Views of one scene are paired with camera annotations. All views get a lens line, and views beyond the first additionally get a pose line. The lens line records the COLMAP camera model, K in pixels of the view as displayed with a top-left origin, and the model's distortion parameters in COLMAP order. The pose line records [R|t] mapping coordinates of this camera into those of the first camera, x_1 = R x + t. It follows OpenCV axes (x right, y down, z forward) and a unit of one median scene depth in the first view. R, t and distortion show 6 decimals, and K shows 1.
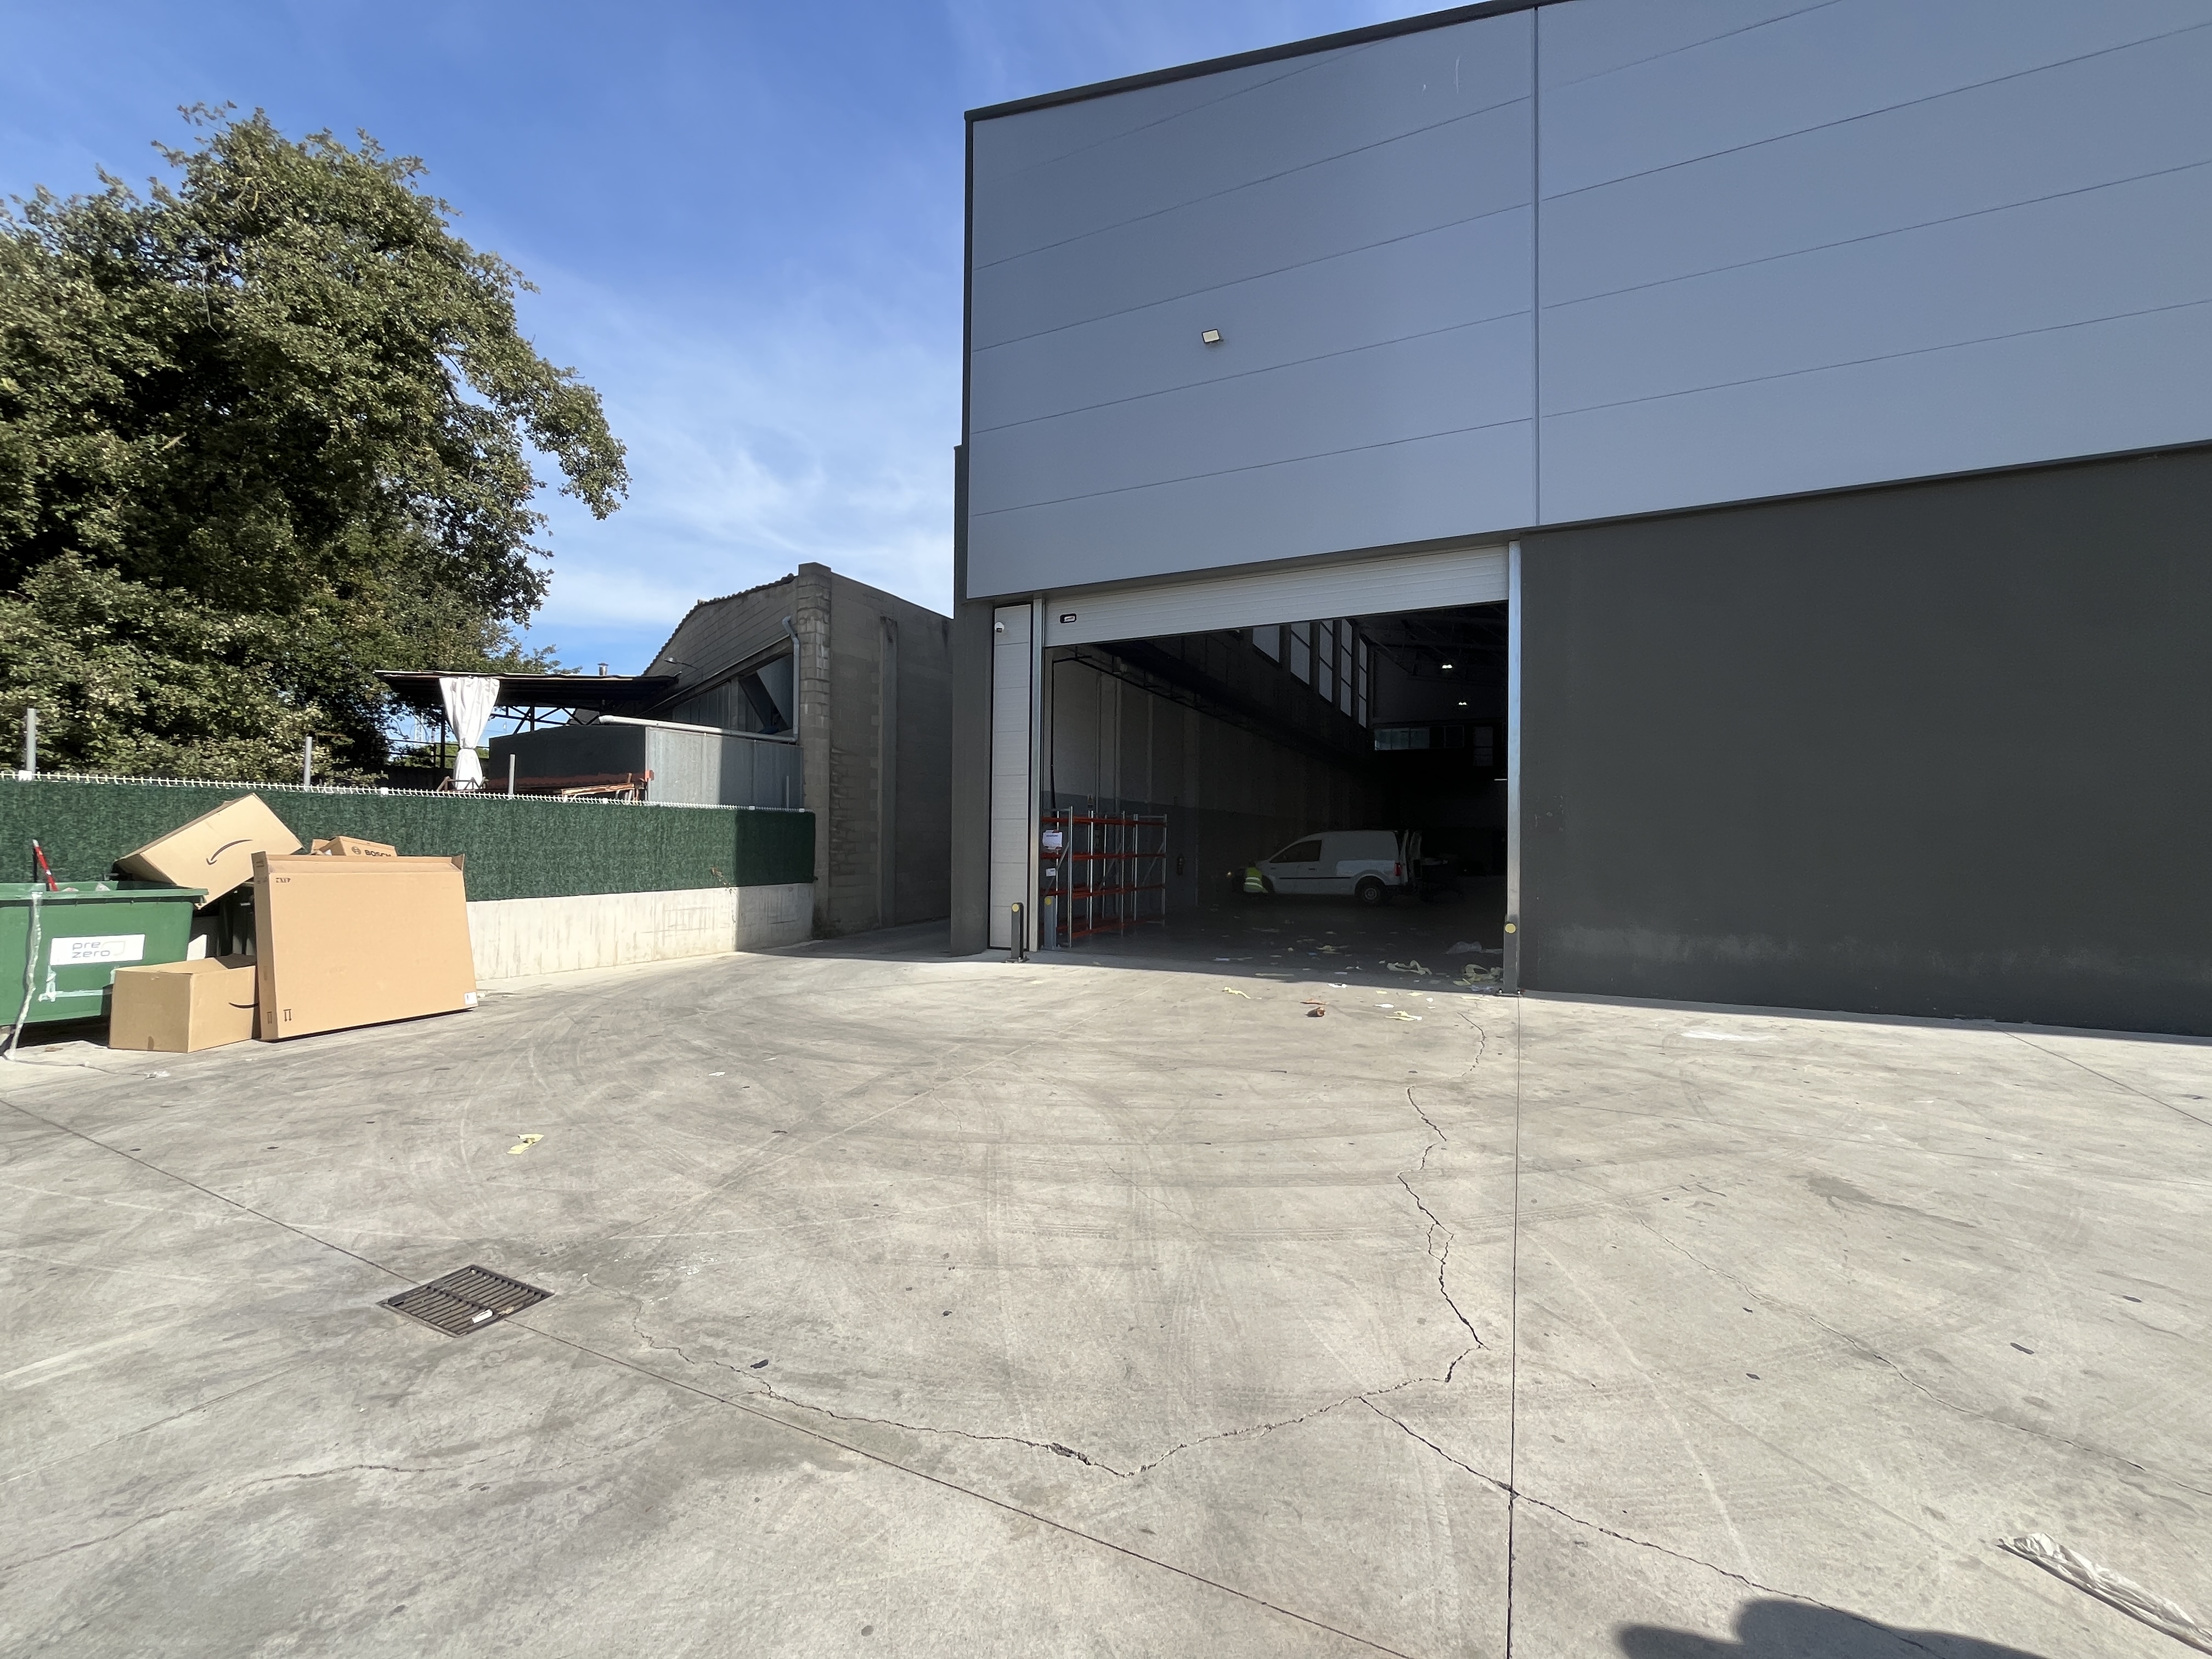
lens RADIAL K [[931.8, 0, 1100.4], [0, 931.8, 757.3], [0, 0, 1]] dist [-0.000795, 0.000187]
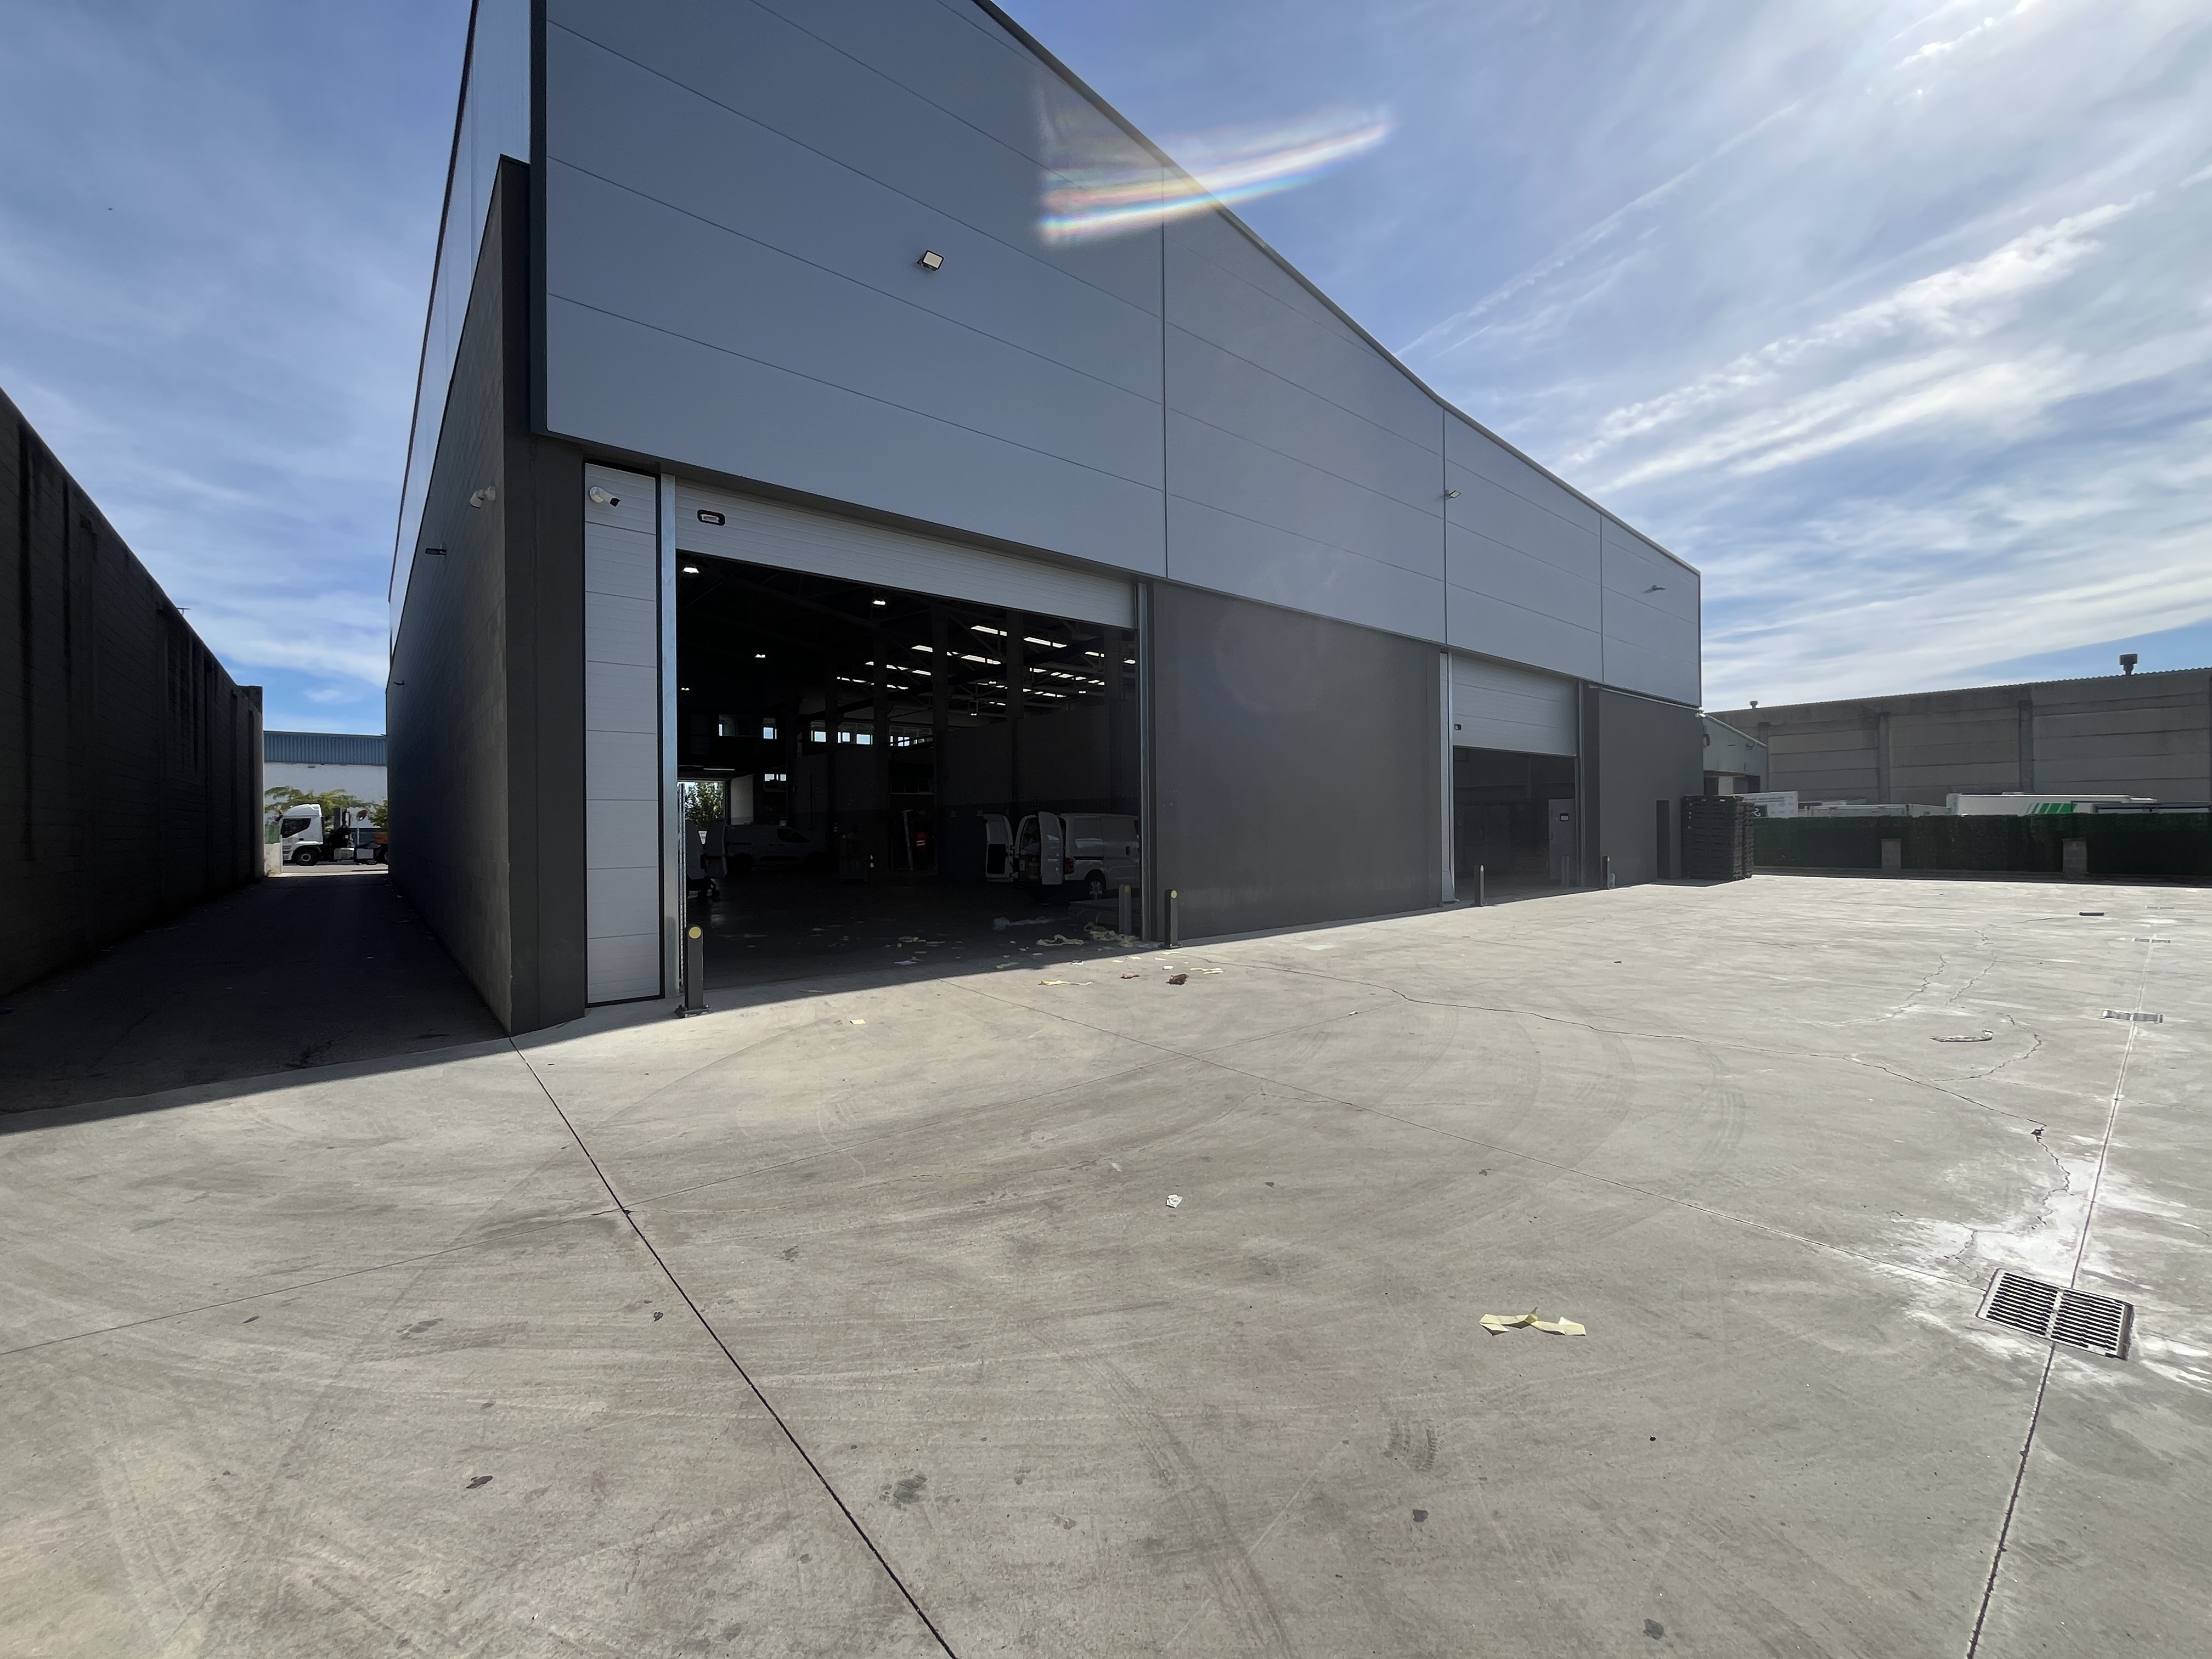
lens RADIAL K [[902.5, 0, 1106.0], [0, 902.5, 829.5], [0, 0, 1]] dist [-0.001207, -0.000174]
pose [[0.403394, -0.012356, 0.914943, -0.096505], [-0.067381, 0.996793, 0.043169, 0.006121], [-0.912542, -0.079063, 0.401268, 0.079034]]
